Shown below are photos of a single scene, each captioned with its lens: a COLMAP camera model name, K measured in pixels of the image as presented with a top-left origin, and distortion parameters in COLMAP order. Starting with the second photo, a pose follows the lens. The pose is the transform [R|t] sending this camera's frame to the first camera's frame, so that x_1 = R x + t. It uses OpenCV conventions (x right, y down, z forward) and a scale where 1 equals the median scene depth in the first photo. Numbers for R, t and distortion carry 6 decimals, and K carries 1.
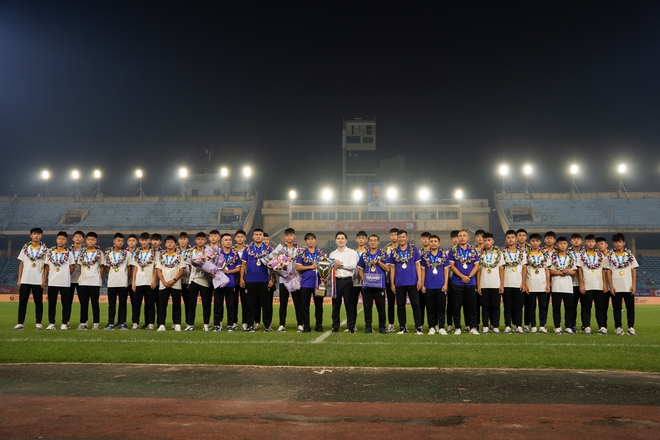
lens RADIAL K [[654.9, 0, 330.0], [0, 654.9, 220.0], [0, 0, 1]] dist [-0.063182, 0.009675]
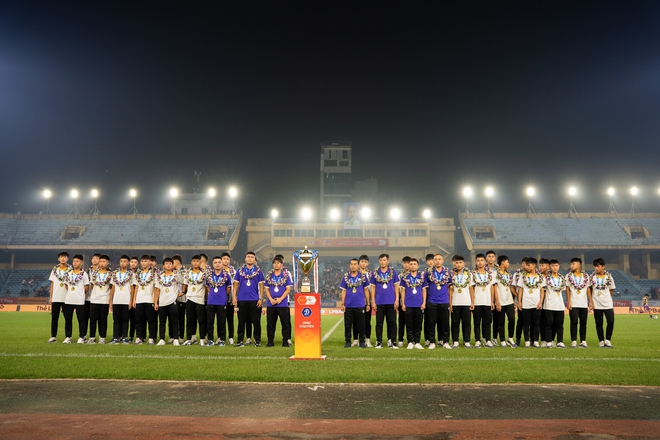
lens RADIAL K [[603.6, 0, 330.0], [0, 603.6, 220.0], [0, 0, 1]] dist [-0.106541, 0.023319]
pose [[0.999335, 0.004356, 0.036206, -0.014399], [-0.003405, 0.999648, -0.026296, -0.015082], [-0.036308, 0.026156, 0.998998, -0.014534]]
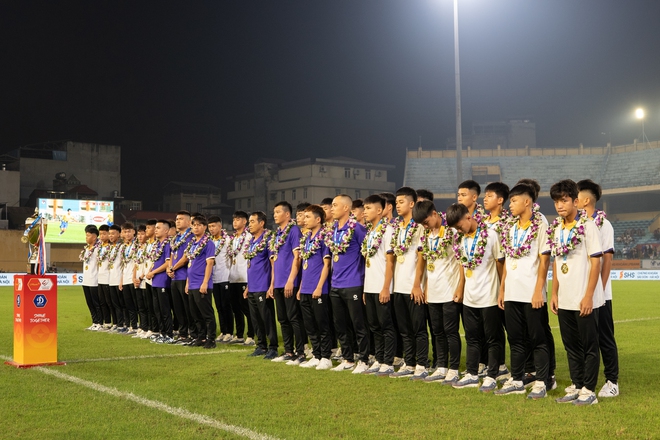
lens RADIAL K [[874.4, 0, 330.0], [0, 874.4, 220.0], [0, 0, 1]] dist [-0.130486, -0.003571]
pose [[0.645789, -0.051322, -0.761789, 0.804165], [0.098485, 0.995002, 0.016455, 0.023919], [0.757138, -0.085652, 0.647616, 0.480719]]
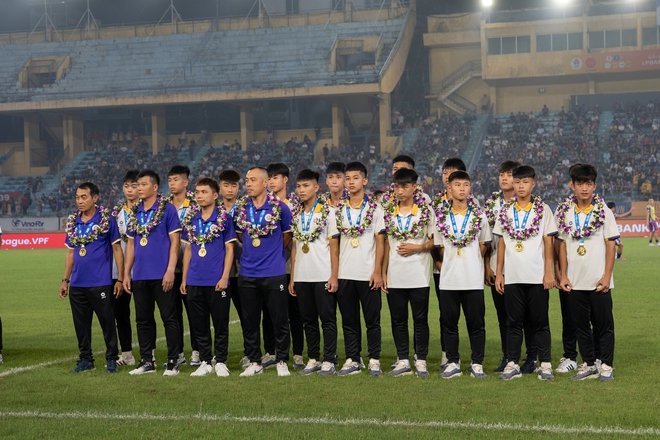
lens RADIAL K [[1413.2, 0, 330.0], [0, 1413.2, 220.0], [0, 0, 1]] dist [0.103018, 0.408494]
pose [[0.972842, -0.028433, -0.229719, 0.508158], [0.056611, 0.991515, 0.117017, -0.067761], [0.224443, -0.126843, 0.966197, -0.032504]]
